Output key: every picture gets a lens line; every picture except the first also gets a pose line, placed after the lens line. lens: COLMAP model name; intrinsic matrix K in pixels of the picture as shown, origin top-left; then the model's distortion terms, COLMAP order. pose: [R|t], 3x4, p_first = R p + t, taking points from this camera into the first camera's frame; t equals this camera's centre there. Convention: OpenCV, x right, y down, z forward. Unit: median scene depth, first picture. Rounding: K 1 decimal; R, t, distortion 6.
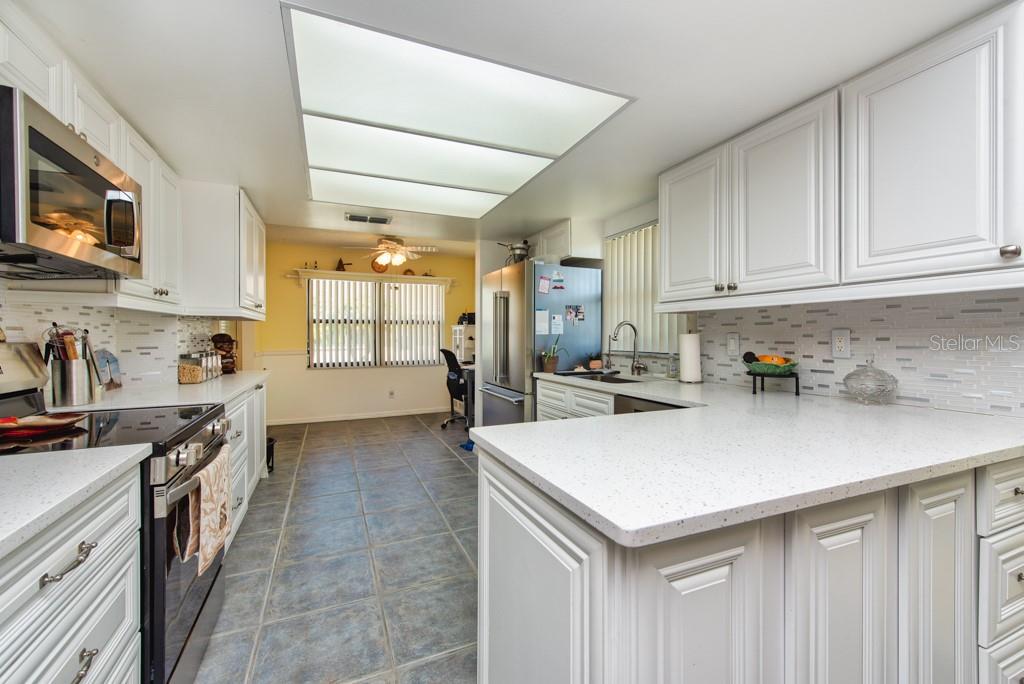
lens RADIAL K [[404.8, 0, 511.6], [0, 404.8, 338.6], [0, 0, 1]] dist [0.007466, -0.000034]
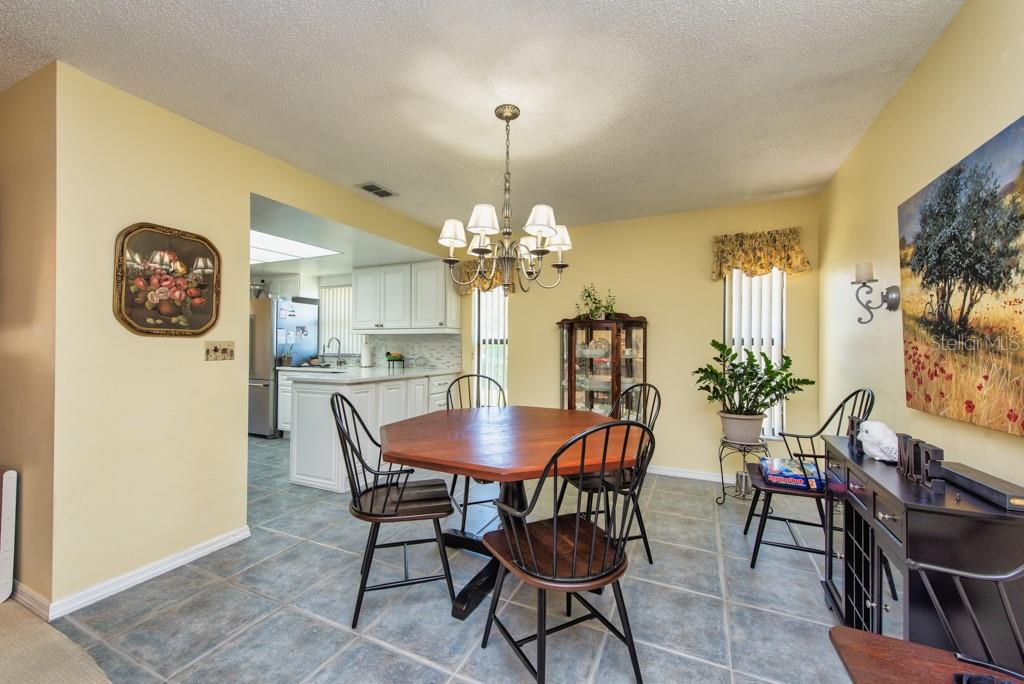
lens RADIAL K [[404.8, 0, 511.6], [0, 404.8, 338.6], [0, 0, 1]] dist [0.007466, -0.000034]
pose [[0.761390, 0.018655, 0.648026, -0.288901], [-0.000959, 0.999617, -0.027650, 0.012798], [-0.648293, 0.020431, 0.761116, -0.901095]]
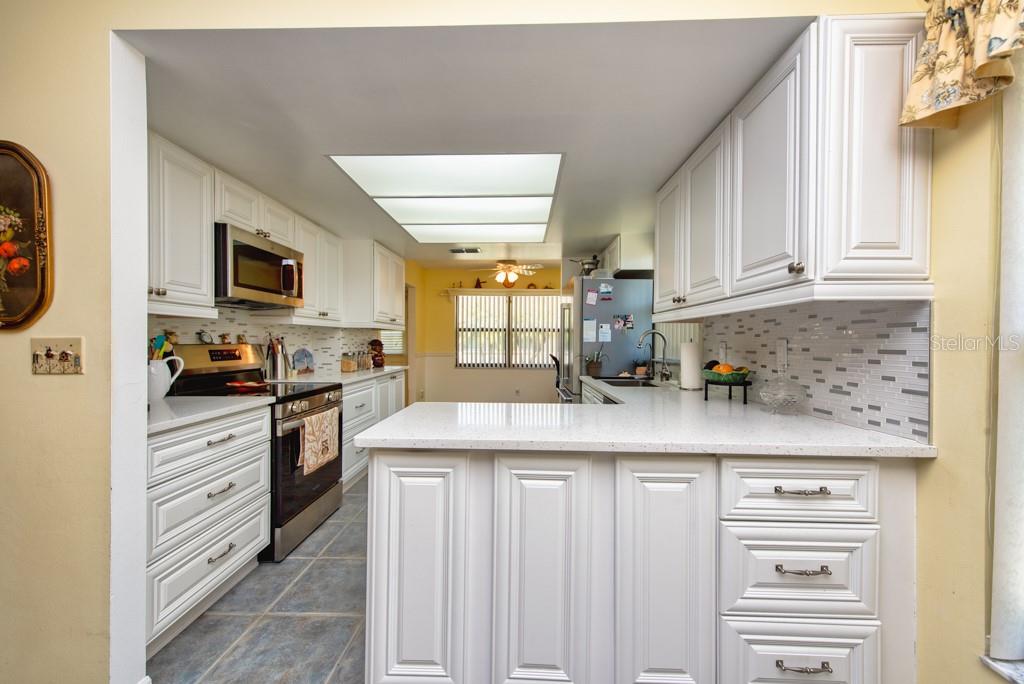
lens RADIAL K [[418.3, 0, 524.4], [0, 418.3, 346.5], [0, 0, 1]] dist [0.029633, 0.000083]
pose [[0.900983, 0.013194, -0.433653, 0.414452], [-0.011314, 0.999912, 0.006915, -0.003353], [0.433707, -0.001324, 0.901053, -0.116515]]
